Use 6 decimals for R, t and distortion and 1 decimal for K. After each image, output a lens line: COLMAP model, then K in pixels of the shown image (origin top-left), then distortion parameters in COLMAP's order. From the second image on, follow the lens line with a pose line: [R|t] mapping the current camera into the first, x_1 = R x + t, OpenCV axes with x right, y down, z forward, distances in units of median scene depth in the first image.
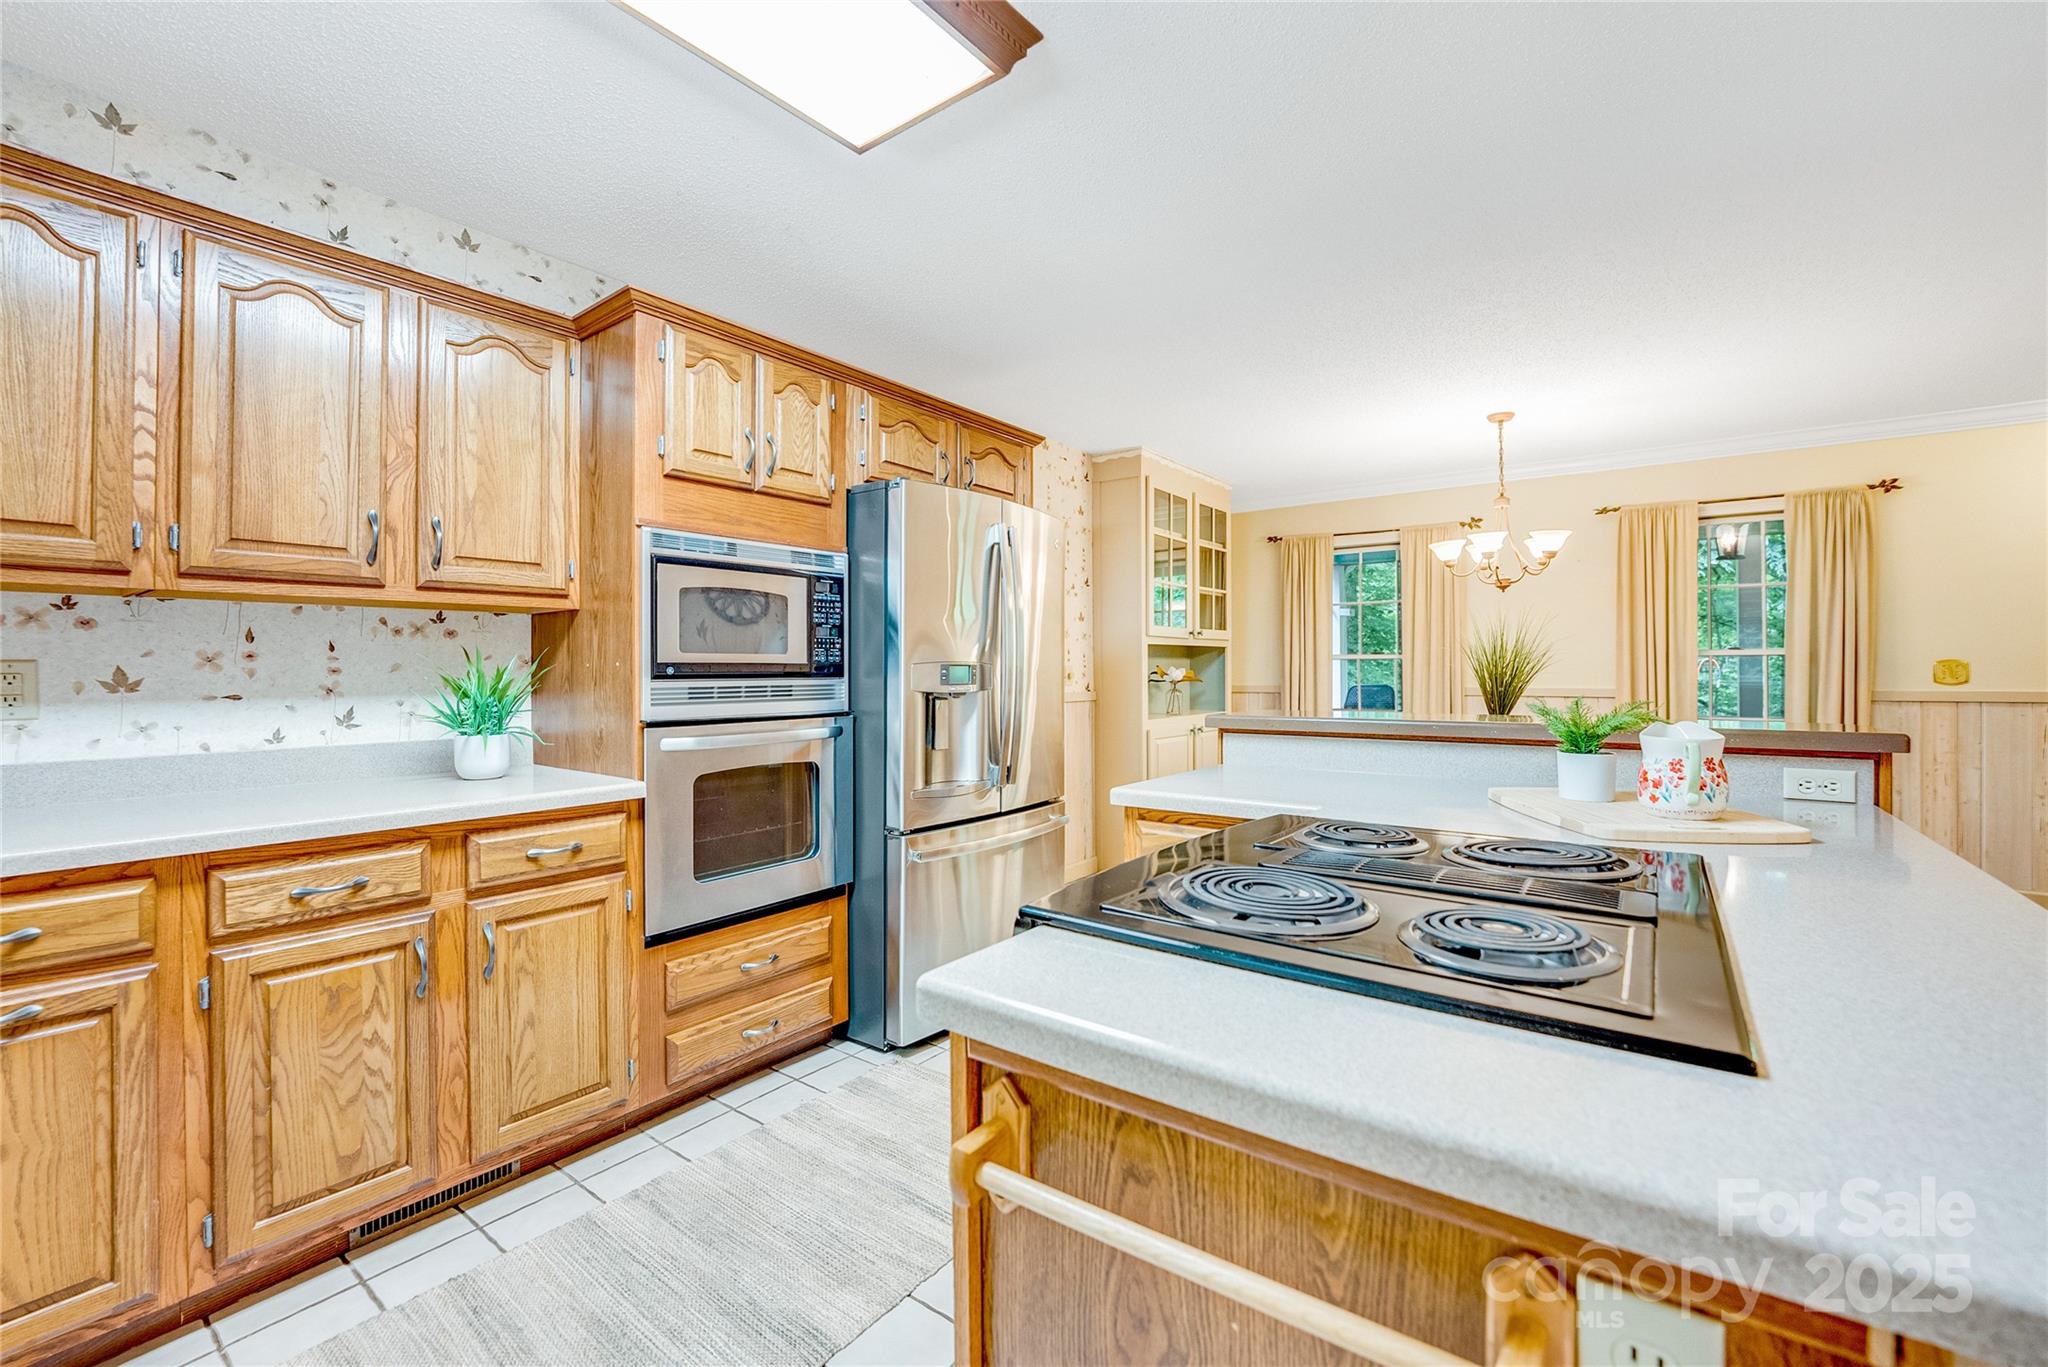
lens RADIAL K [[848.9, 0, 1020.2], [0, 848.9, 668.5], [0, 0, 1]] dist [-0.029429, 0.002141]
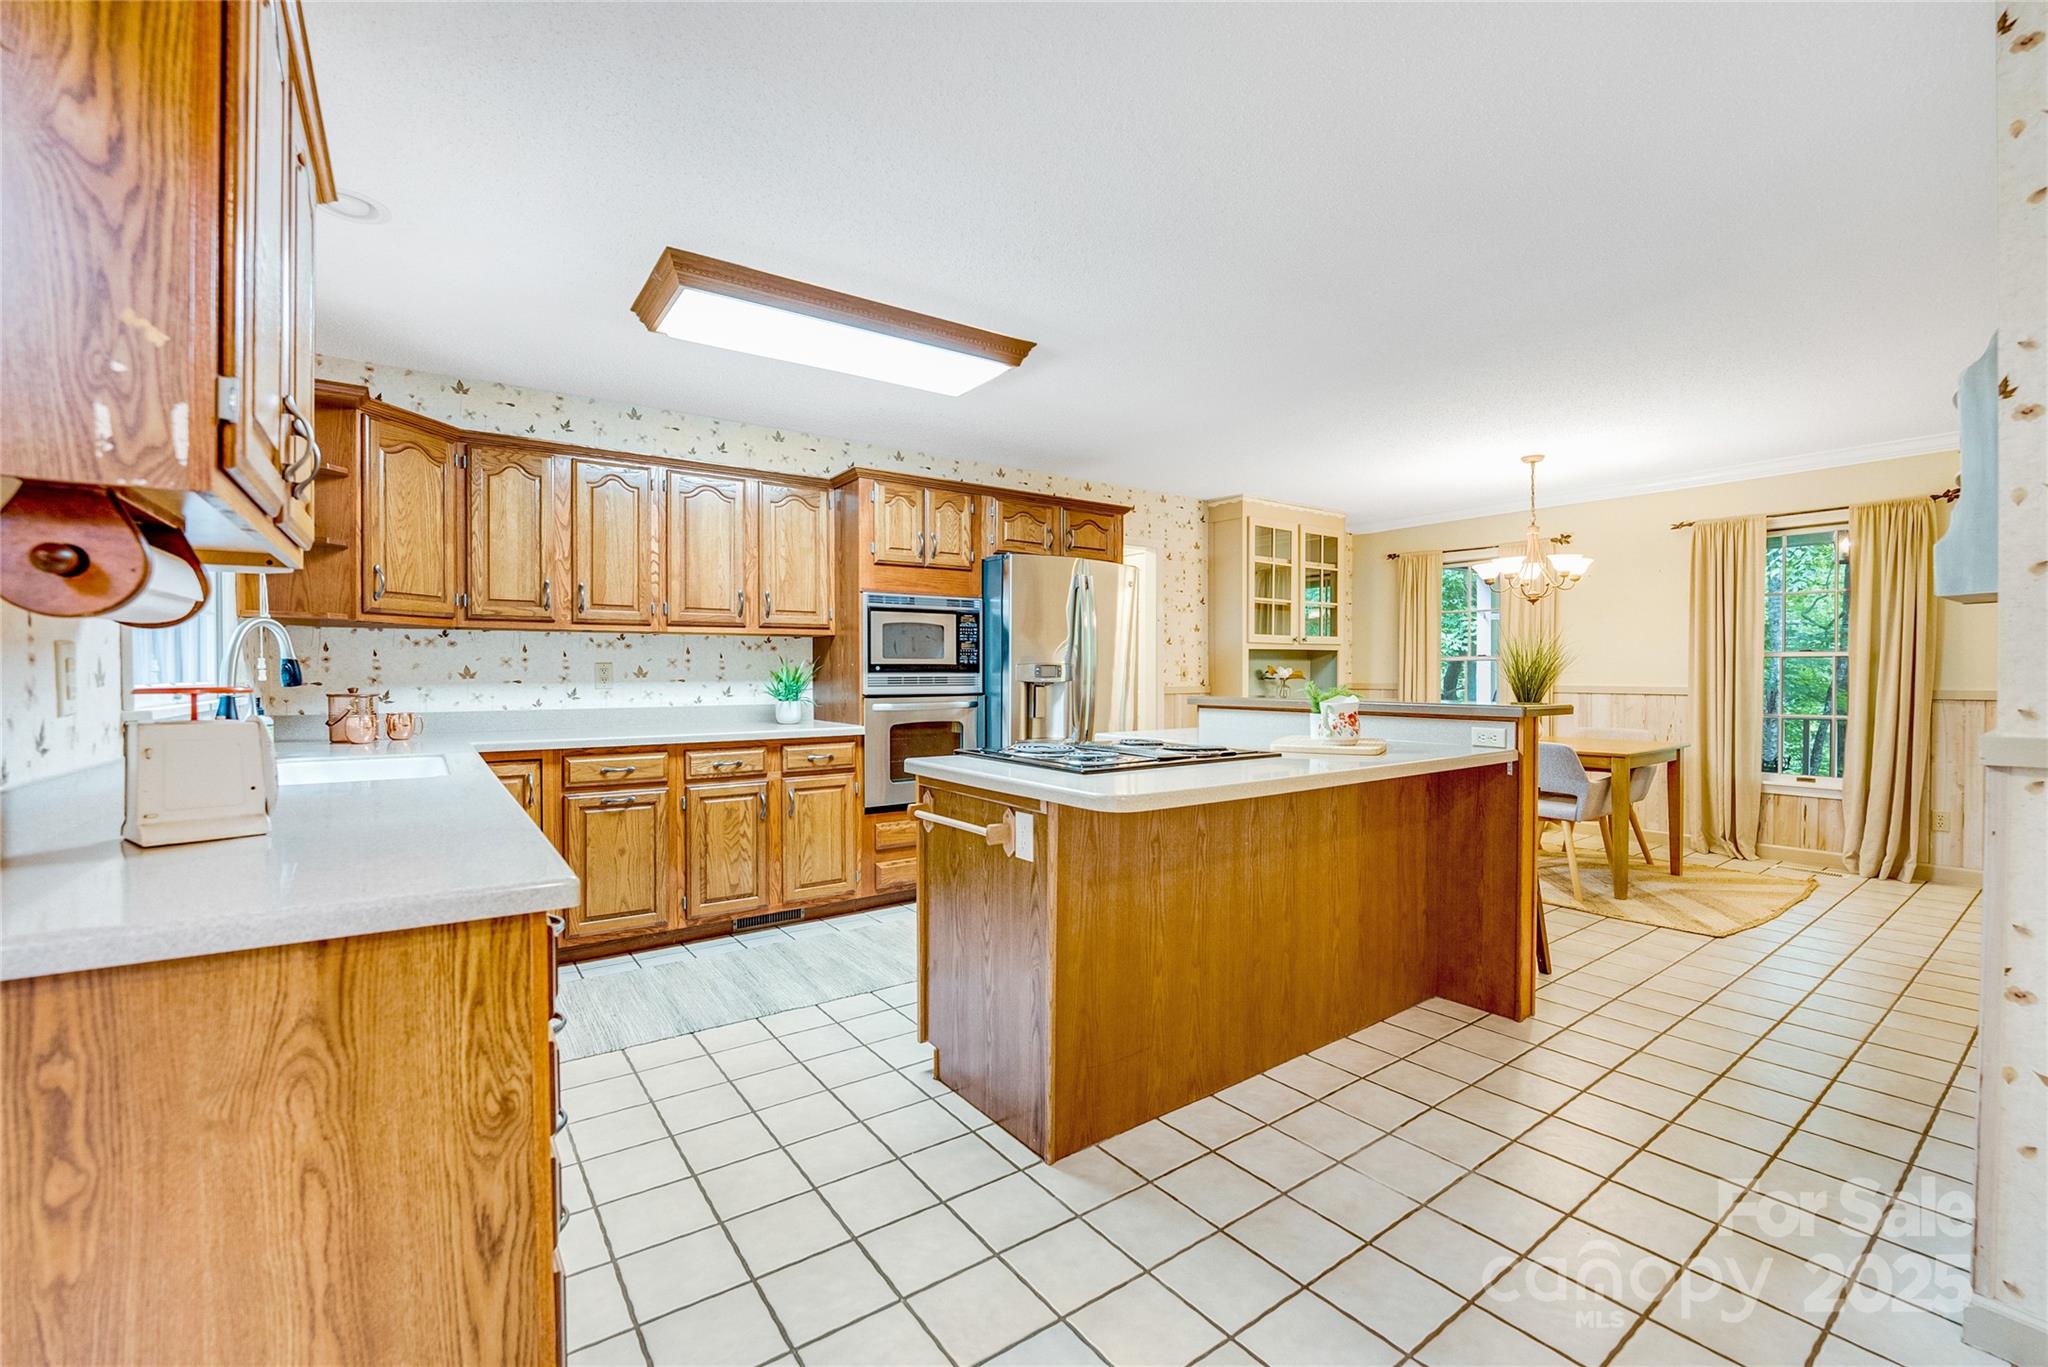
lens RADIAL K [[848.9, 0, 1027.0], [0, 848.9, 685.9], [0, 0, 1]] dist [-0.029429, 0.002141]
pose [[0.956633, 0.006634, -0.291221, 0.440713], [-0.001039, 0.999812, 0.019362, 0.005174], [0.291294, -0.018219, 0.956460, -0.687537]]
